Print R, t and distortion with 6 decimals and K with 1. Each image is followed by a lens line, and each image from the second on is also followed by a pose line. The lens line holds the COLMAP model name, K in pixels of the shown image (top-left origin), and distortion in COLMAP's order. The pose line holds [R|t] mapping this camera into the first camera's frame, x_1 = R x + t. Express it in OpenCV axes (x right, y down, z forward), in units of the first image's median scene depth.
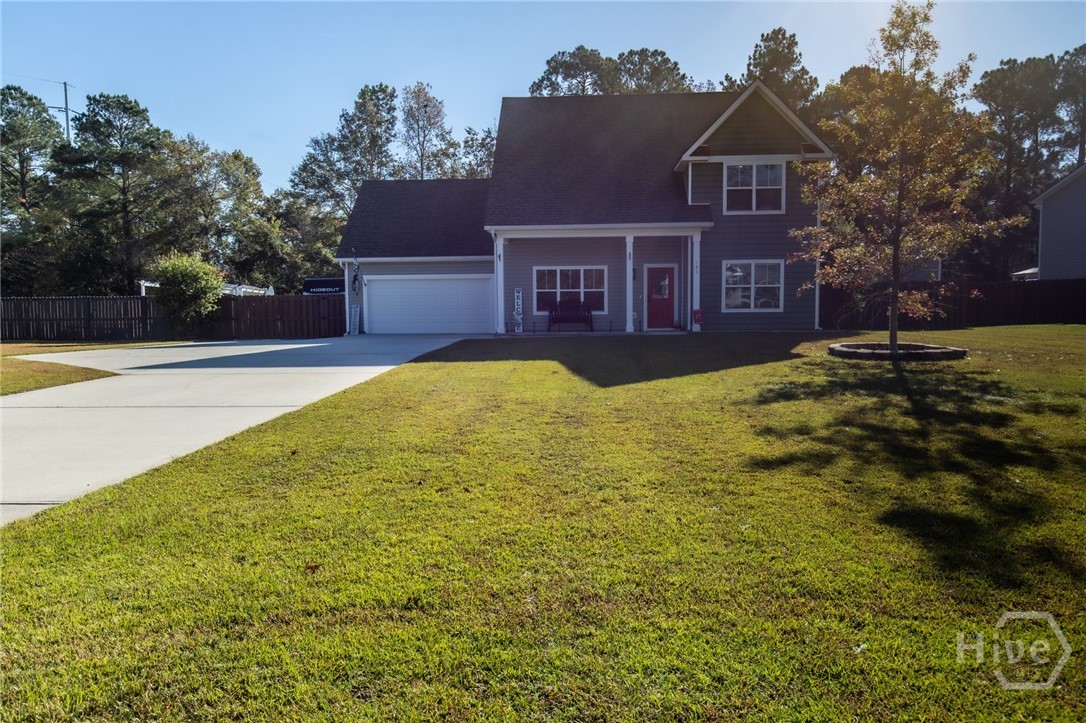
lens RADIAL K [[708.0, 0, 543.0], [0, 708.0, 361.5], [0, 0, 1]] dist [0.012582, 0.001933]
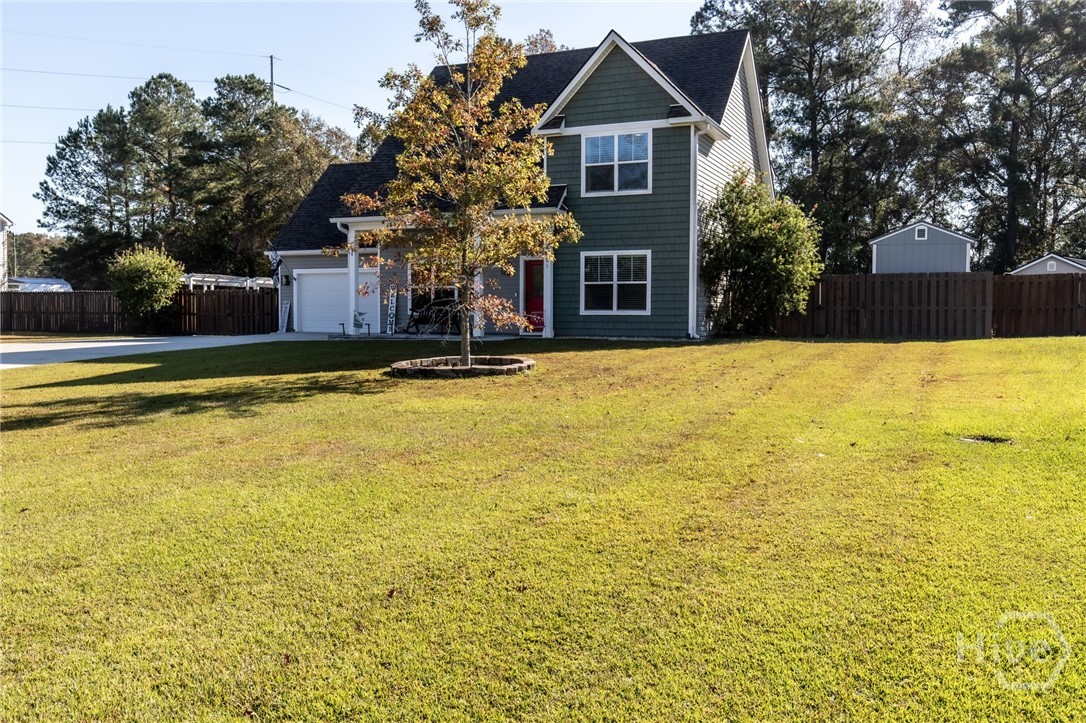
lens RADIAL K [[941.9, 0, 543.0], [0, 941.9, 361.5], [0, 0, 1]] dist [-0.001705, -0.002667]
pose [[0.932725, 0.030690, -0.359280, 0.498837], [-0.034372, 0.999402, -0.003864, -0.006624], [0.358946, 0.015954, 0.933222, -0.035735]]
